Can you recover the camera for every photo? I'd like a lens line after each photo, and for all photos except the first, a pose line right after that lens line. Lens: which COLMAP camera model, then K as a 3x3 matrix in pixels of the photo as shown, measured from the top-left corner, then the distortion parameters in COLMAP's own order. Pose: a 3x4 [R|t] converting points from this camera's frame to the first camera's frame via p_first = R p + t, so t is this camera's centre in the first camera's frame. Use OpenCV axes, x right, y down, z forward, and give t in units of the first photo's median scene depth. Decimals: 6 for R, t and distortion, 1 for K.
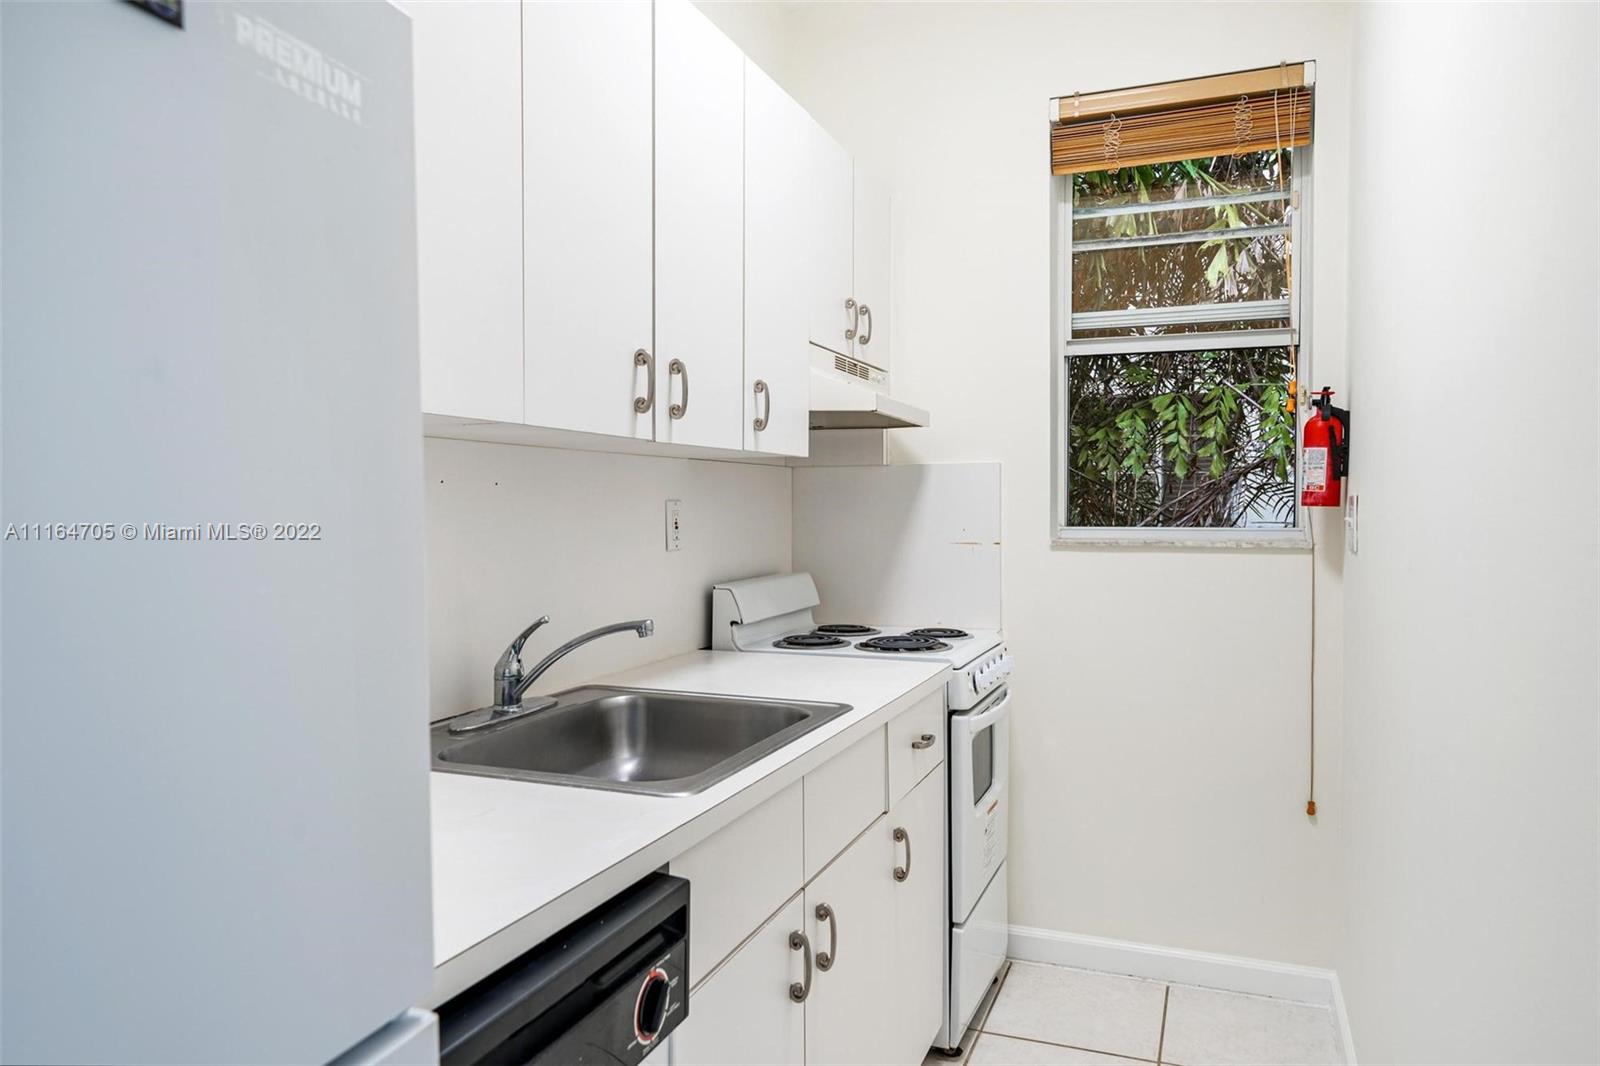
lens RADIAL K [[1060.2, 0, 798.0], [0, 1060.2, 525.5], [0, 0, 1]] dist [0.001362, 0.000770]
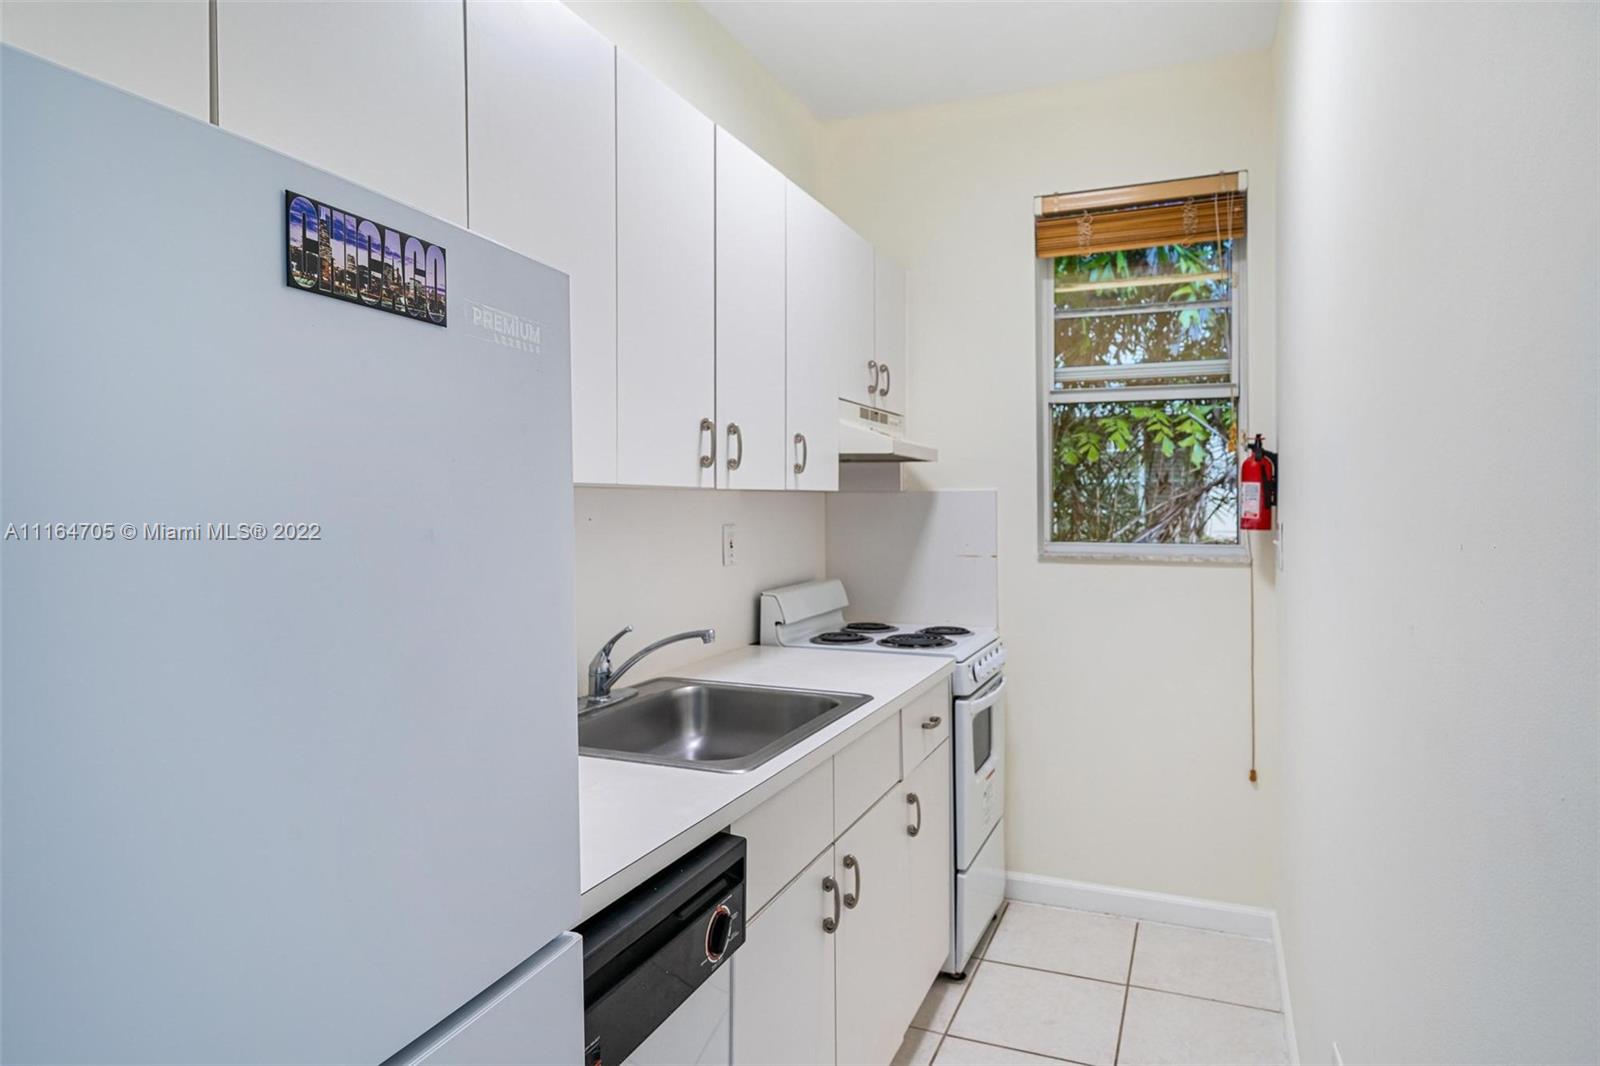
lens RADIAL K [[920.3, 0, 820.9], [0, 920.3, 511.2], [0, 0, 1]] dist [0.001446, 0.000004]
pose [[0.999921, -0.002213, -0.012411, 0.002894], [0.002076, 0.999937, -0.010986, -0.029172], [0.012434, 0.010959, 0.999863, -0.072460]]
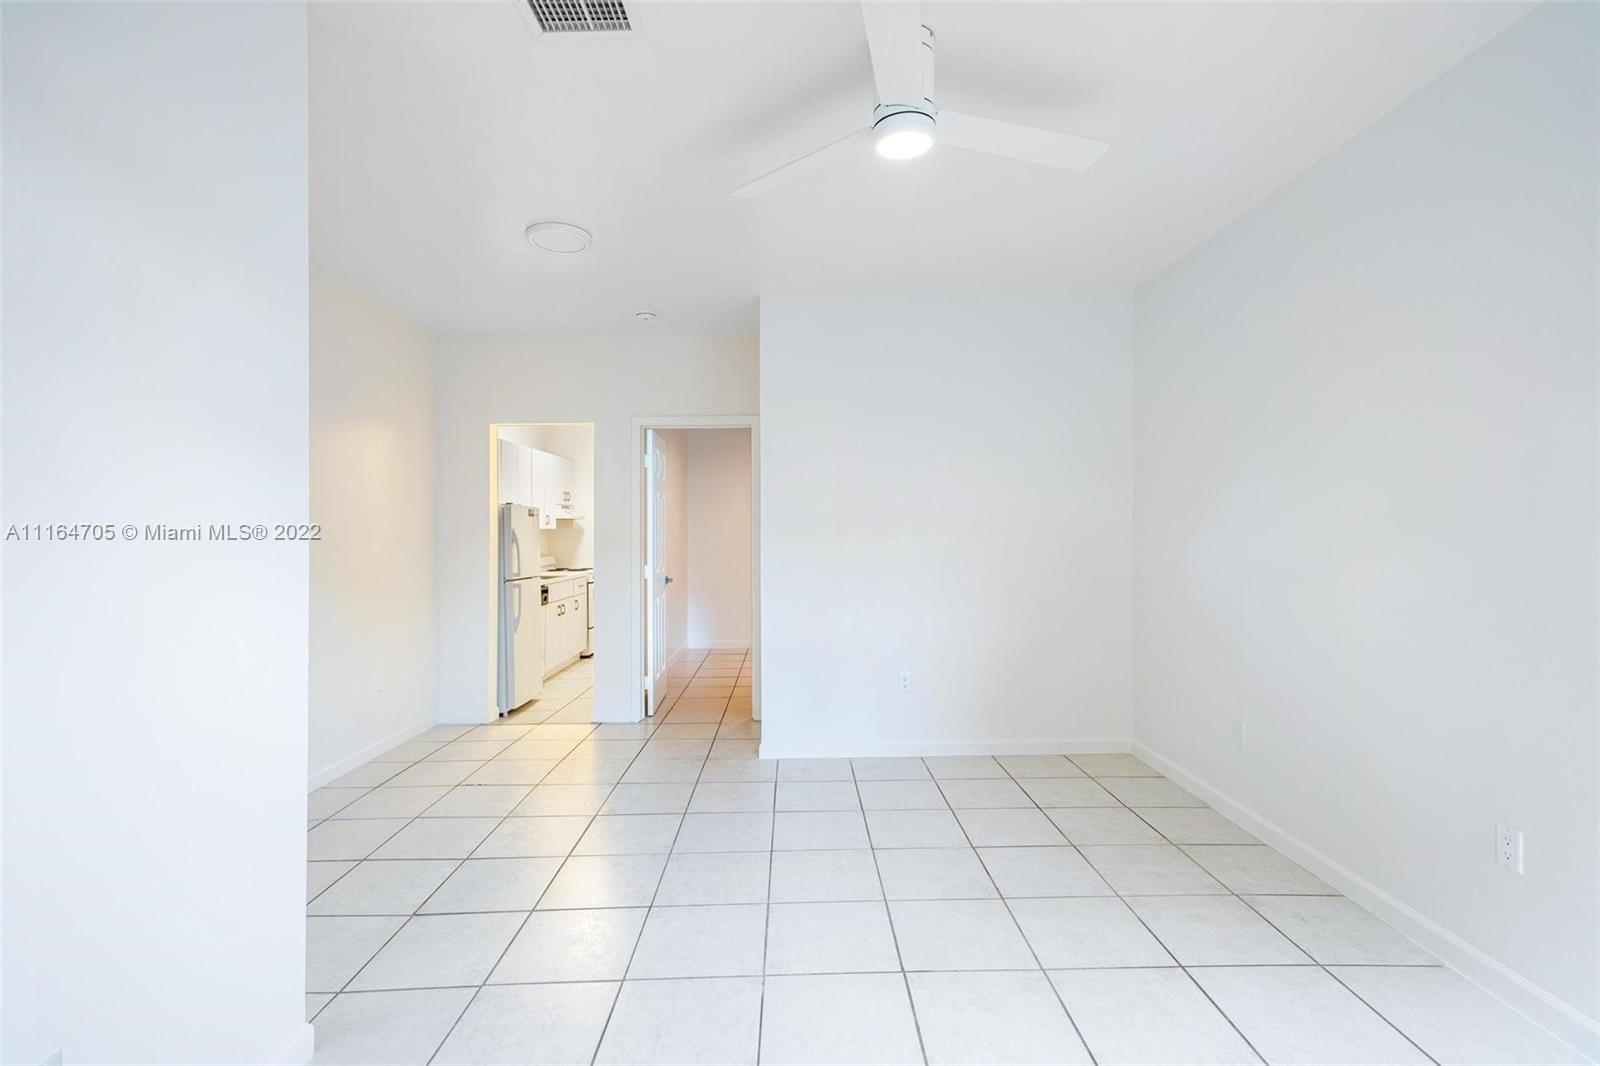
lens RADIAL K [[727.1, 0, 798.6], [0, 727.1, 519.7], [0, 0, 1]] dist [-0.001174, 0.000297]
pose [[0.926593, 0.000480, 0.376065, -0.204979], [0.013875, 0.999275, -0.035461, 0.024260], [-0.375810, 0.038076, 0.925914, -2.363381]]
